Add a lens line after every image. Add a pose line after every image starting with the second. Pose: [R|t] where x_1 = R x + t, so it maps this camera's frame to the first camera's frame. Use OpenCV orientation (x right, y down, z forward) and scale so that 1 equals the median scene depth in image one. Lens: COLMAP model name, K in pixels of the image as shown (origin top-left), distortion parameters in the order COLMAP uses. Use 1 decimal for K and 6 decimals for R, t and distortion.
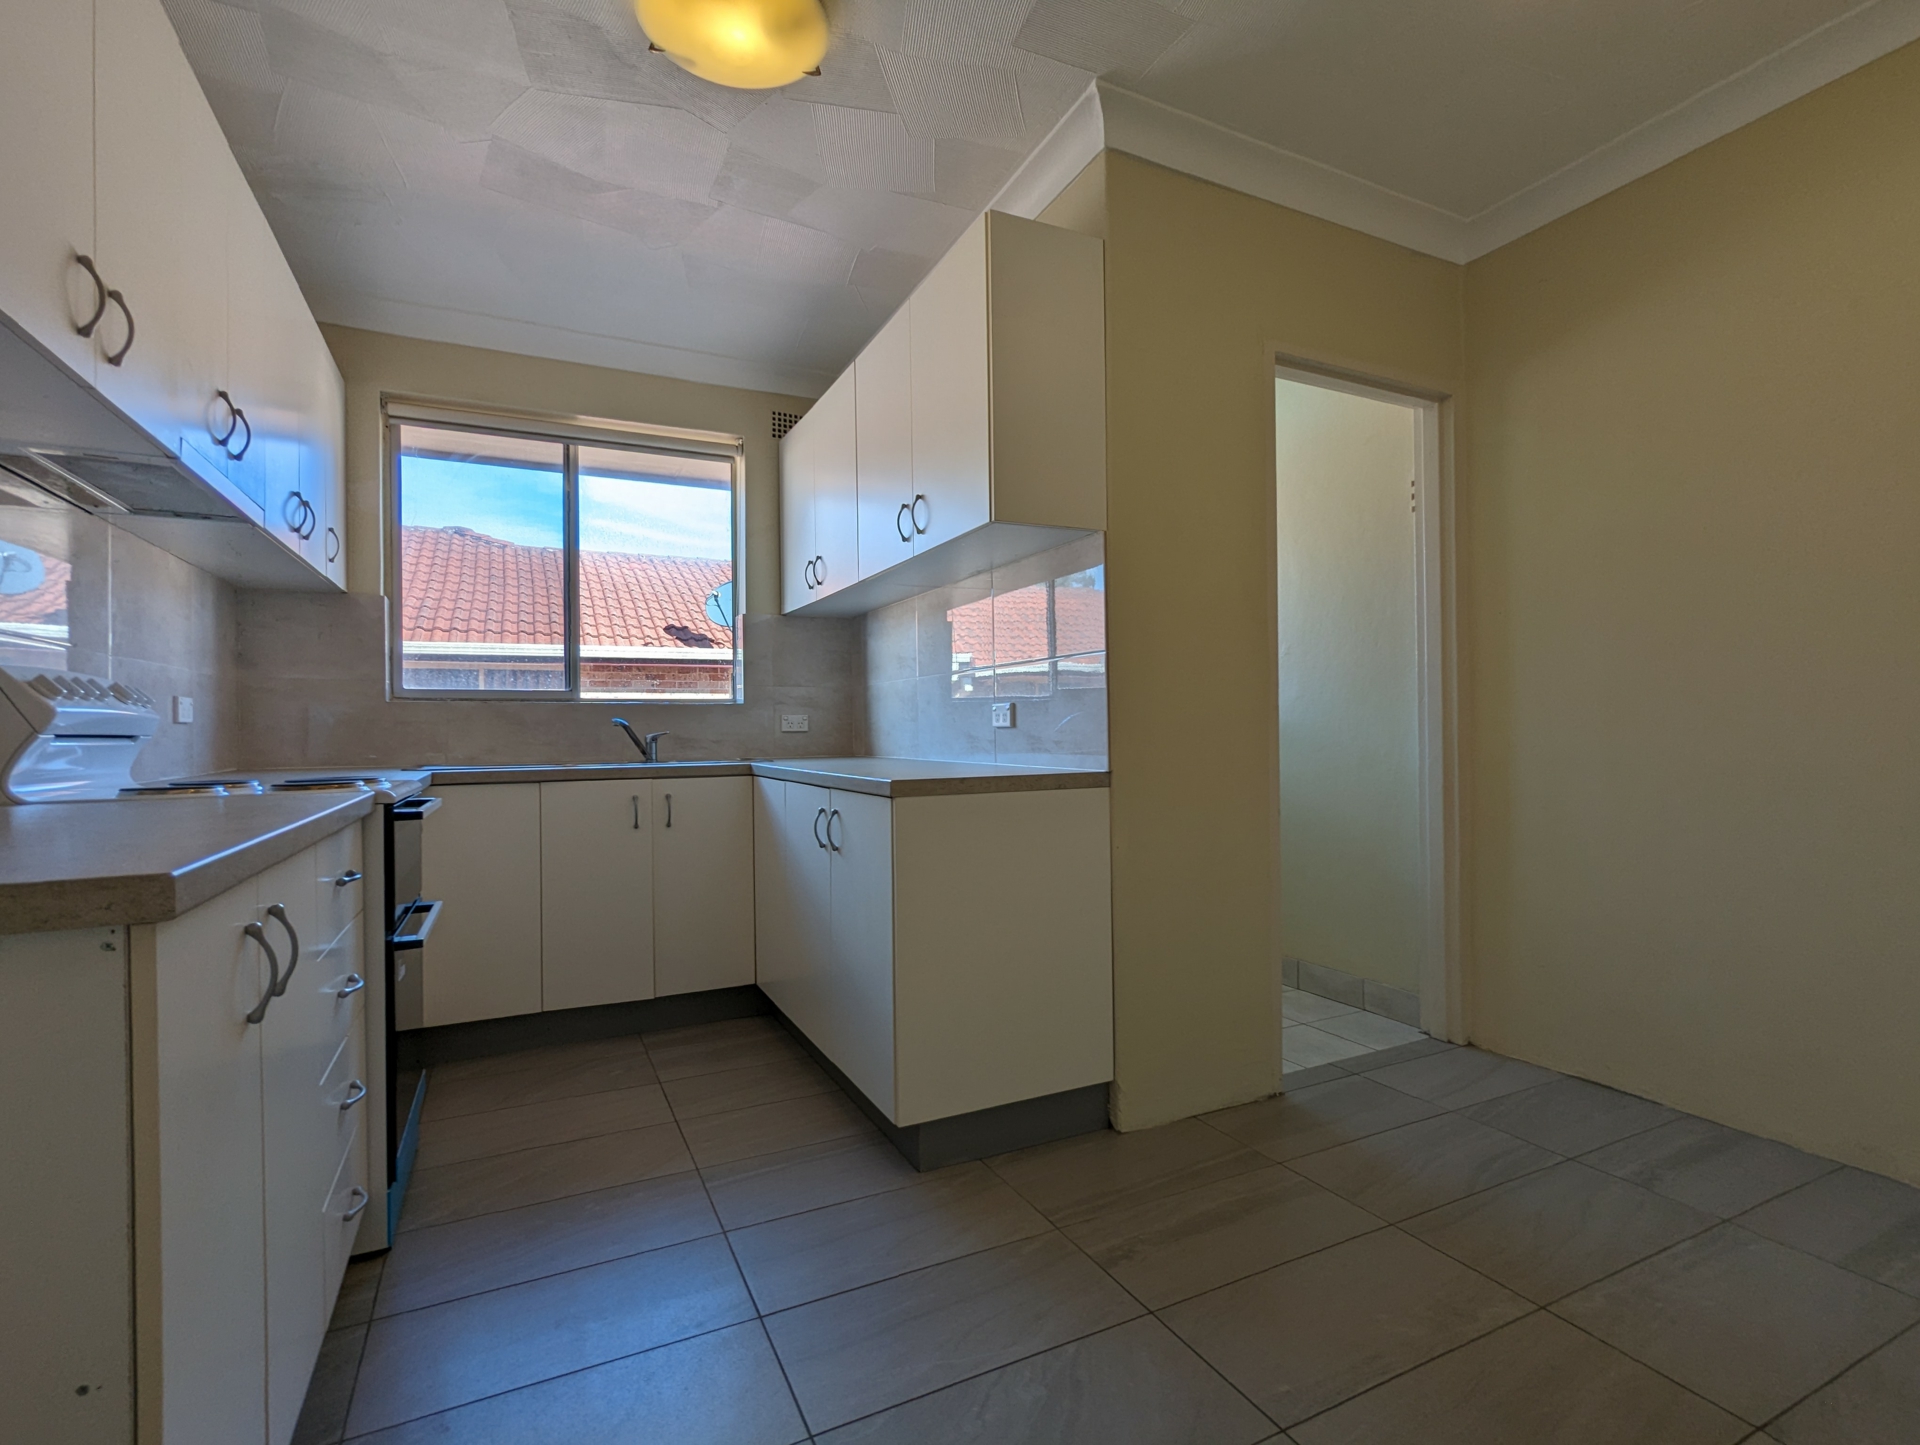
lens RADIAL K [[914.0, 0, 967.0], [0, 914.0, 721.1], [0, 0, 1]] dist [0.006493, 0.000039]
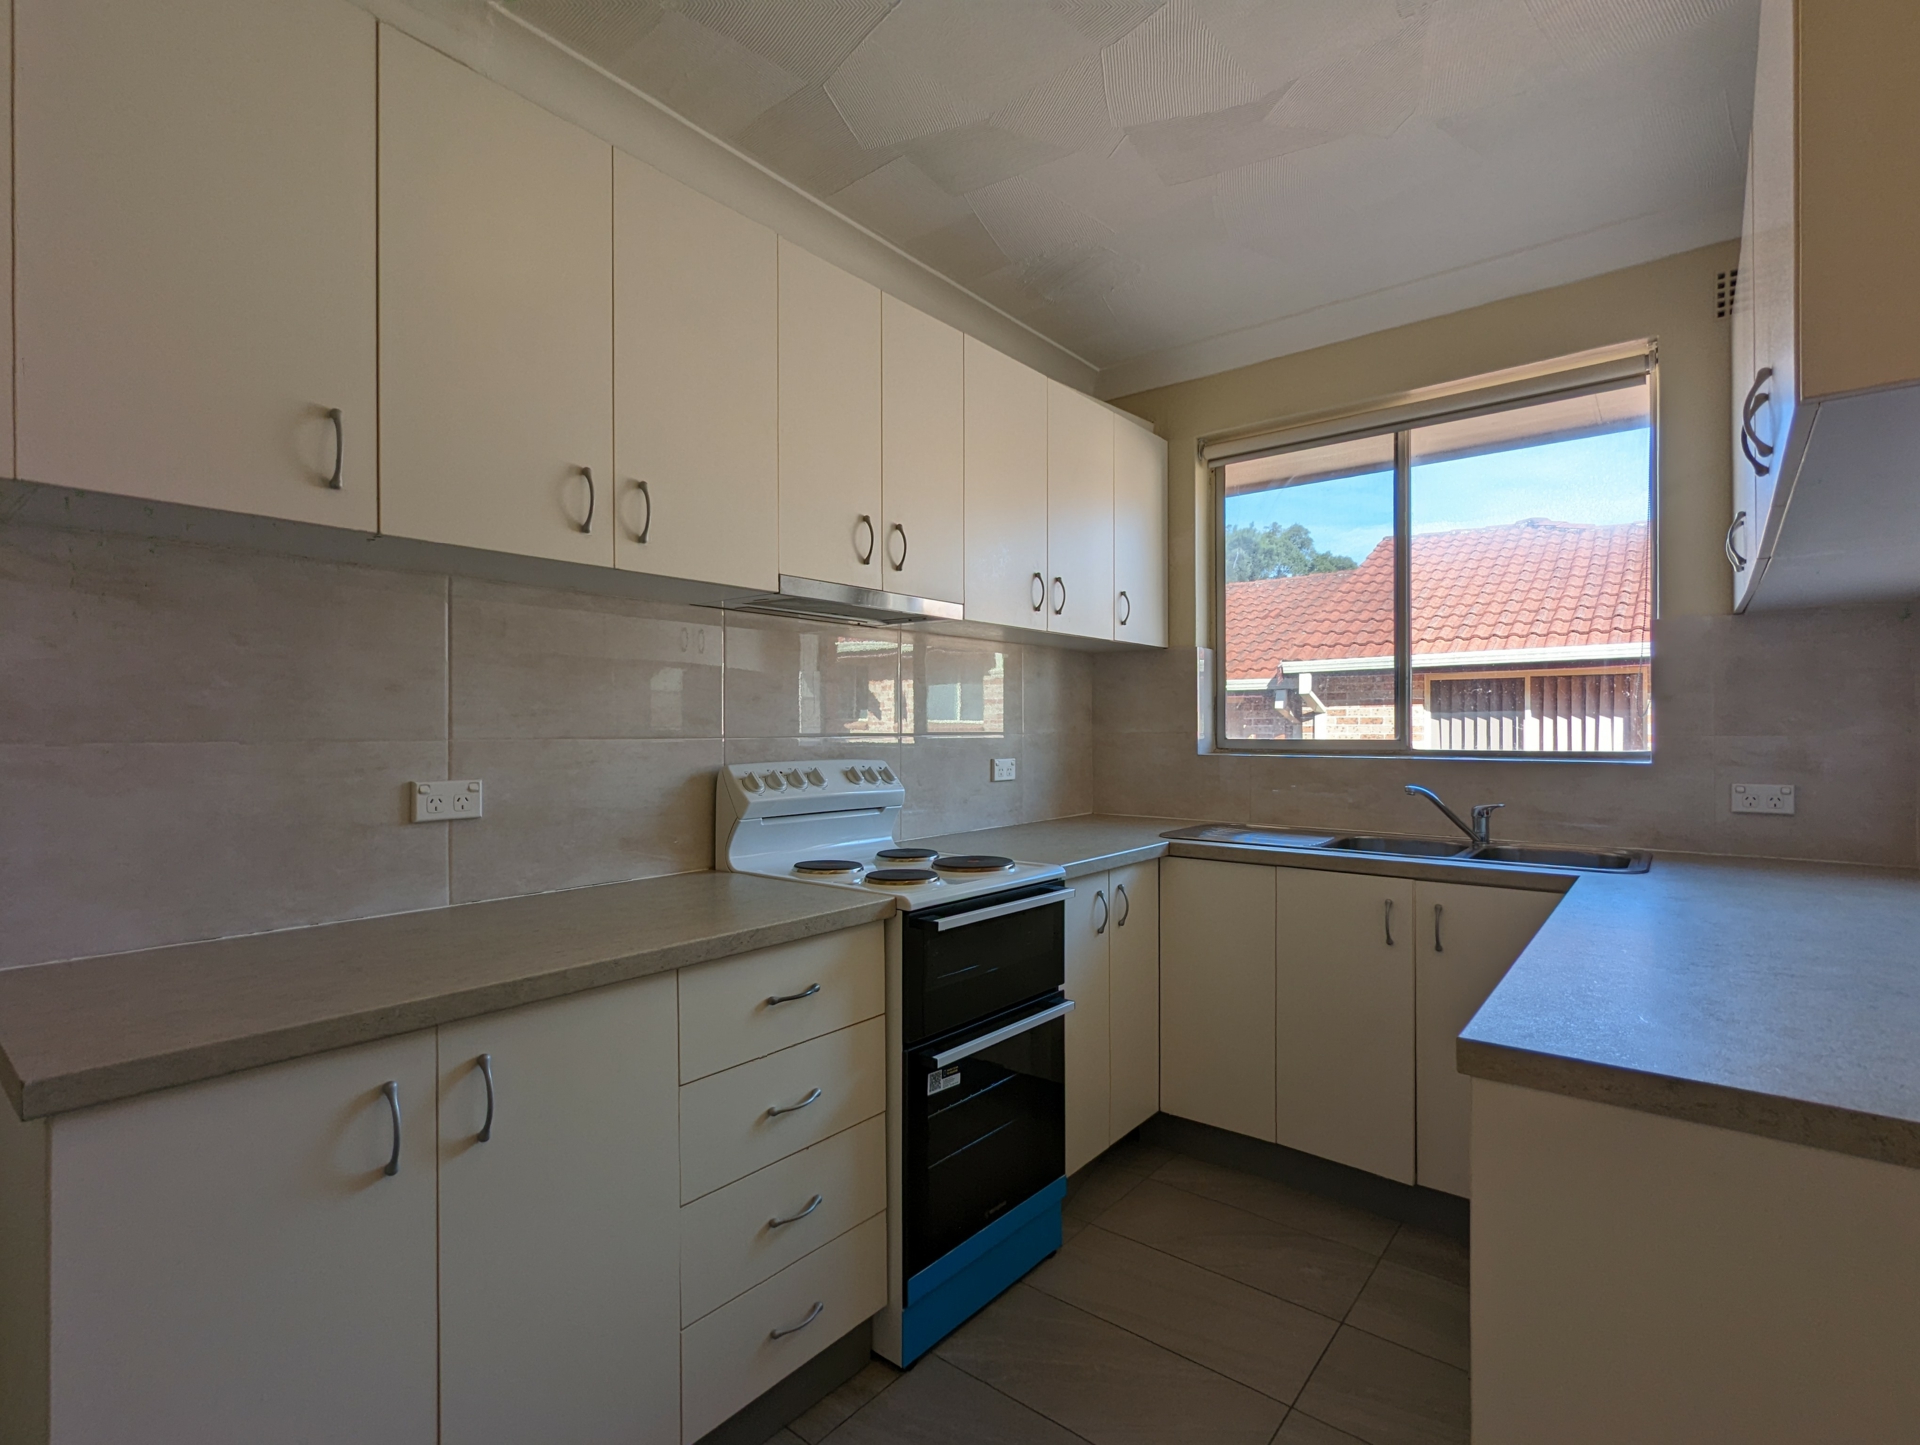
lens RADIAL K [[914.0, 0, 971.1], [0, 914.0, 727.9], [0, 0, 1]] dist [0.006493, 0.000039]
pose [[0.429328, 0.009146, -0.903103, 0.129862], [0.005515, 0.999904, 0.012748, -0.056193], [0.903132, -0.010453, 0.429236, 0.317572]]
